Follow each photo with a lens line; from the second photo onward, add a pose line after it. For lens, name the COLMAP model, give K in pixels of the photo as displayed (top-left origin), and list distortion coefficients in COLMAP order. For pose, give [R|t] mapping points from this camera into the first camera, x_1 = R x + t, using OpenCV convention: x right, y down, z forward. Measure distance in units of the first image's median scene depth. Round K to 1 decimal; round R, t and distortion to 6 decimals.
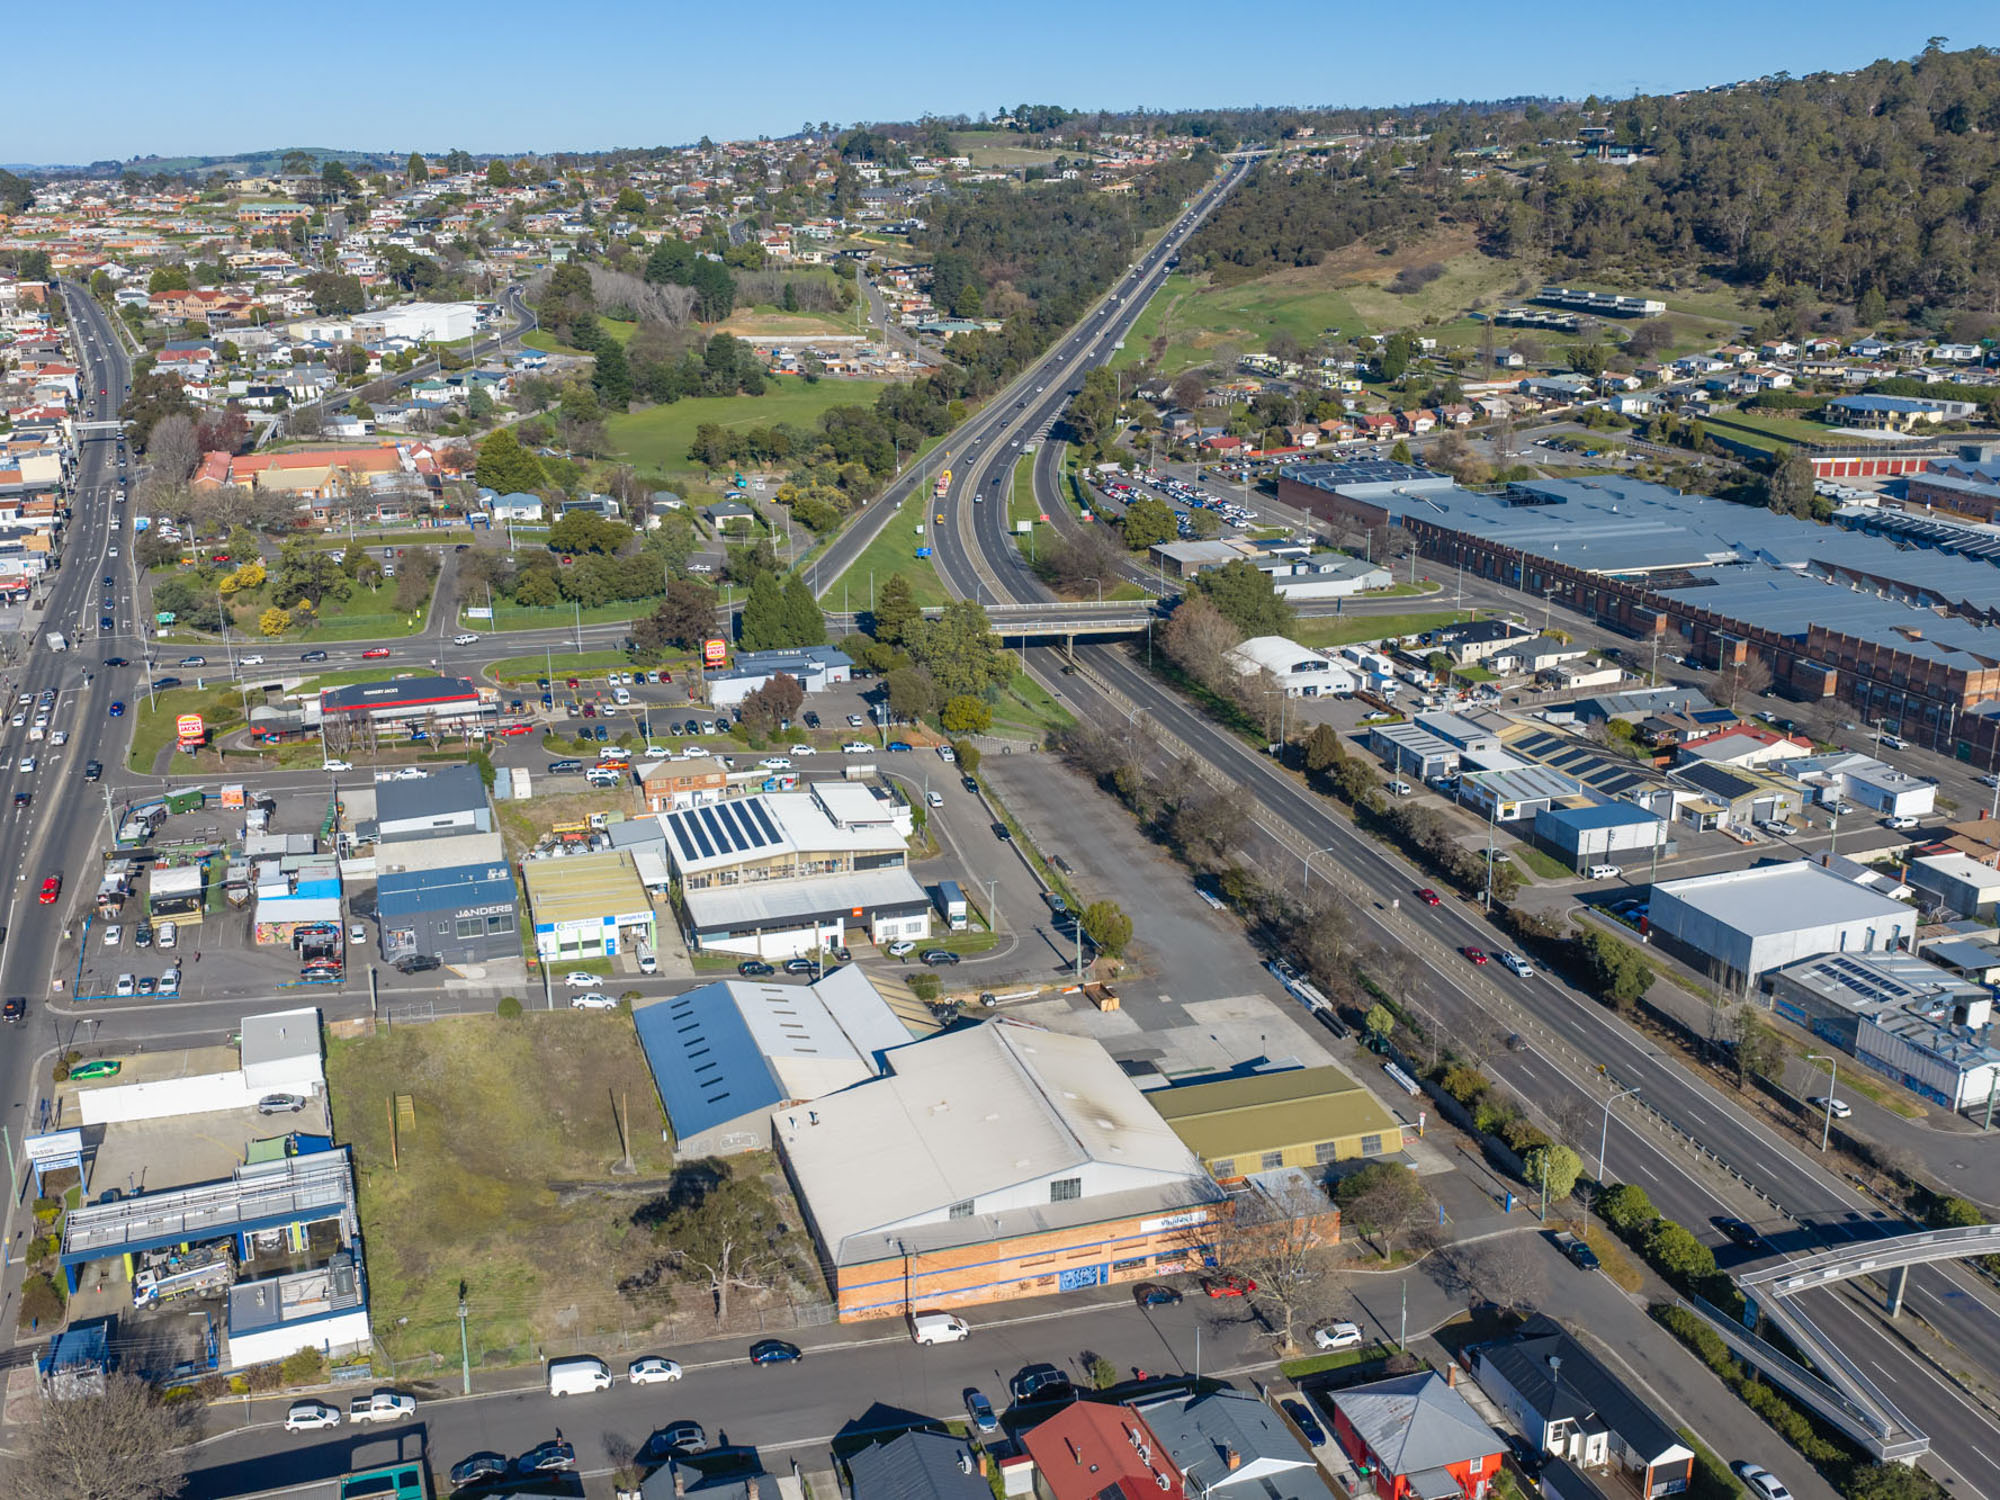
lens RADIAL K [[1847.6, 0, 1001.0], [0, 1847.6, 835.3], [0, 0, 1]] dist [0.039220, -0.065682]
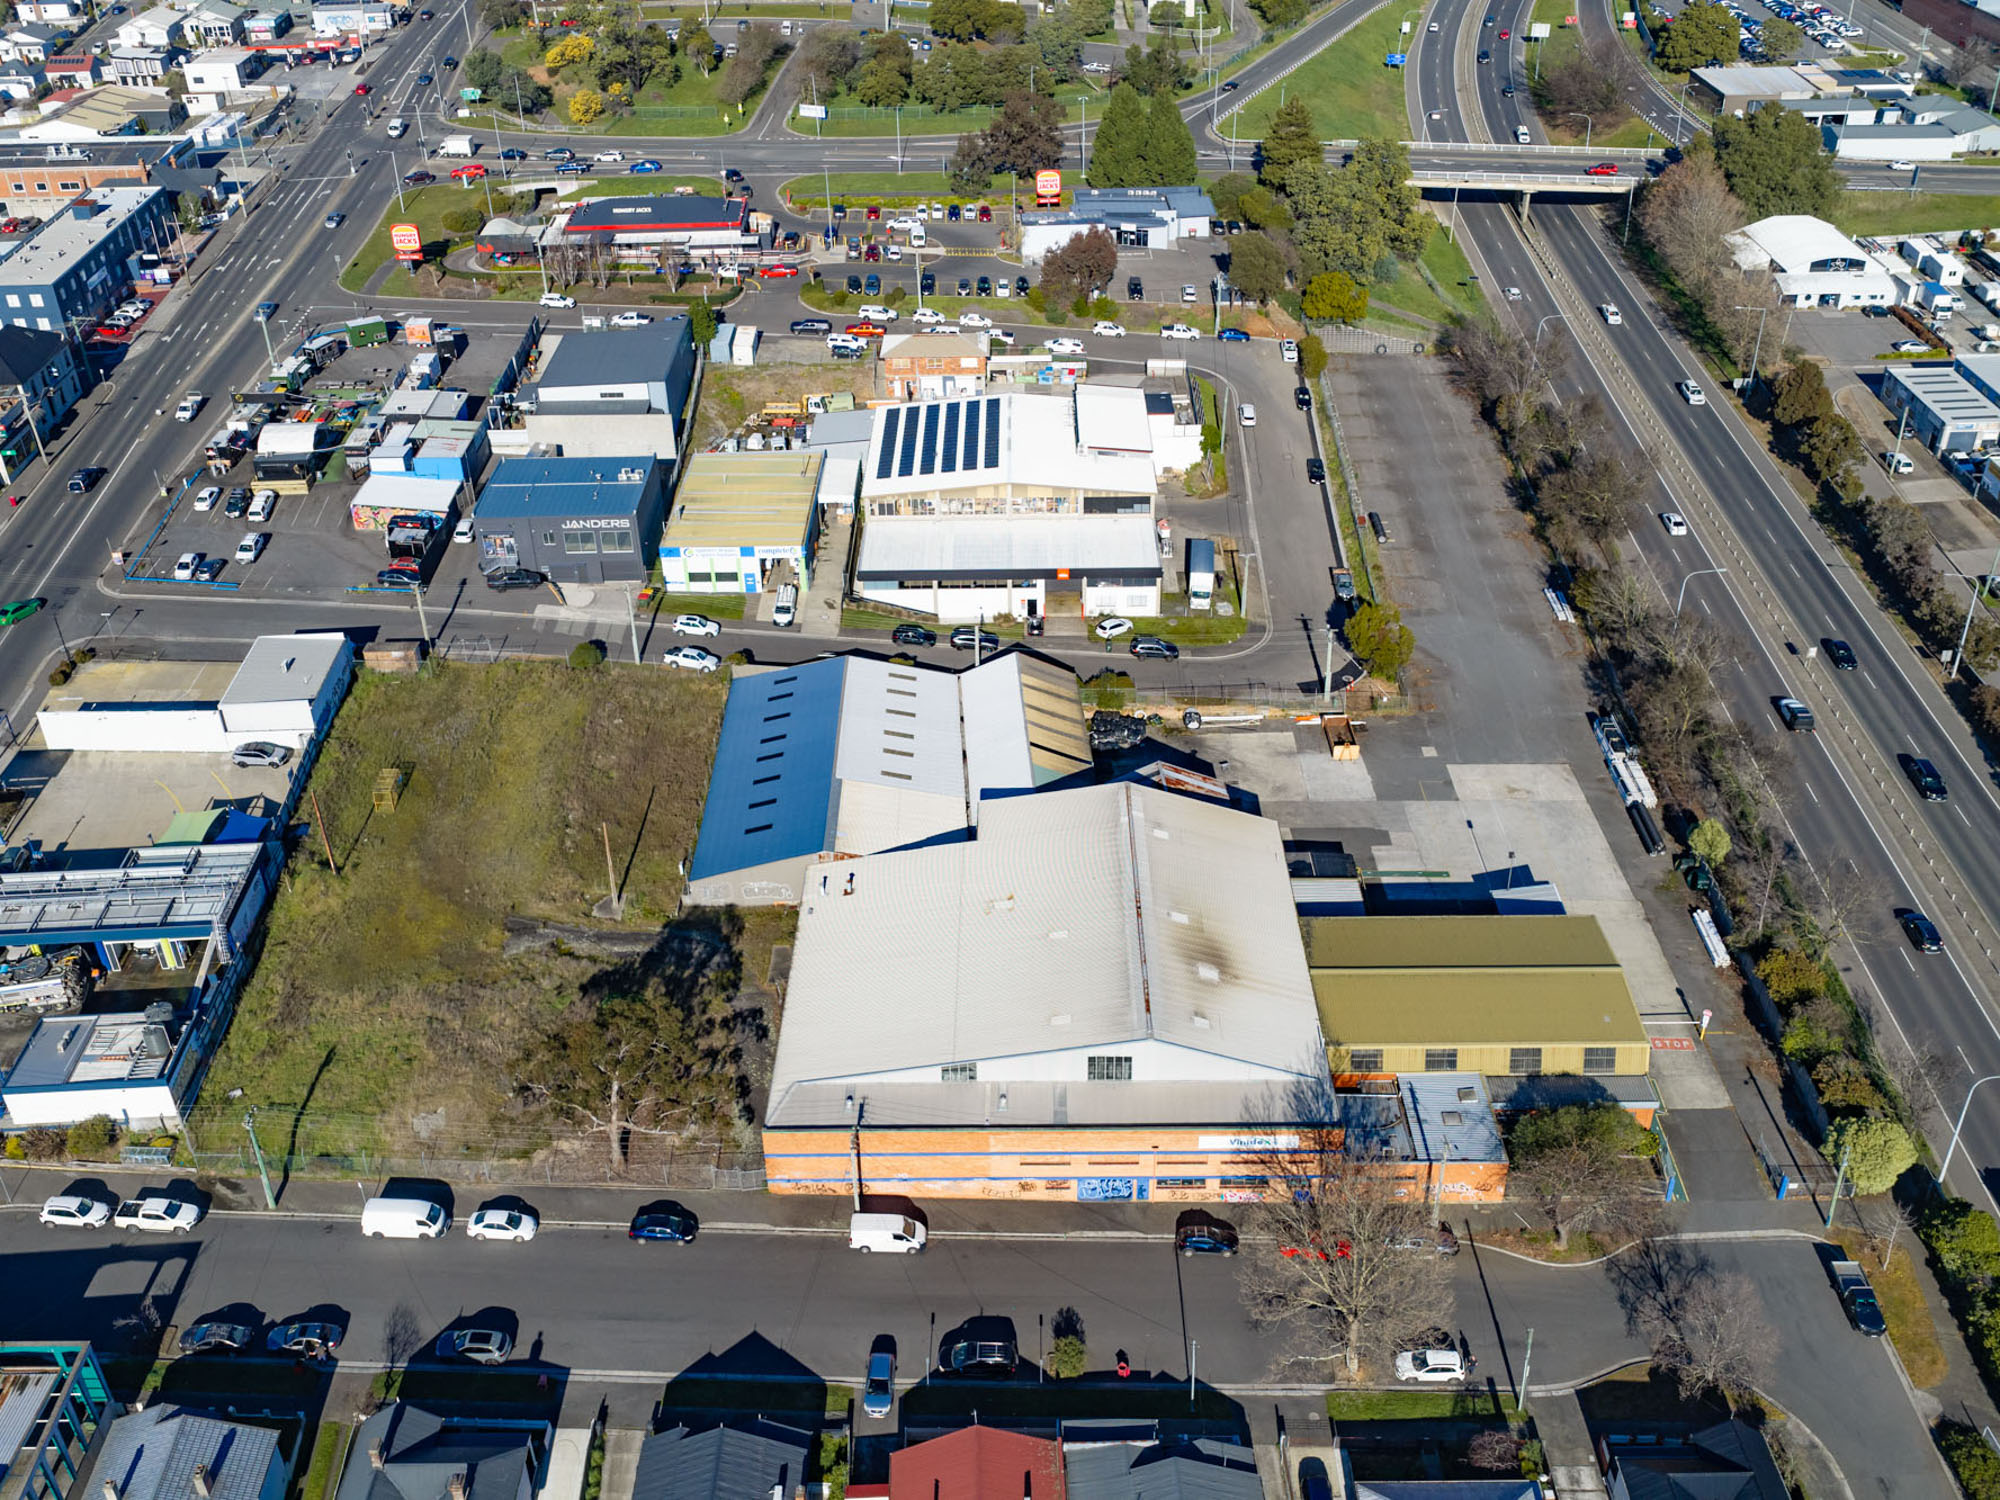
lens RADIAL K [[1847.6, 0, 1001.0], [0, 1847.6, 835.3], [0, 0, 1]] dist [0.039220, -0.065682]
pose [[0.952044, 0.169437, -0.254762, 0.118779], [-0.098257, 0.957870, 0.269873, -0.063066], [0.289755, -0.231899, 0.928582, 0.245508]]
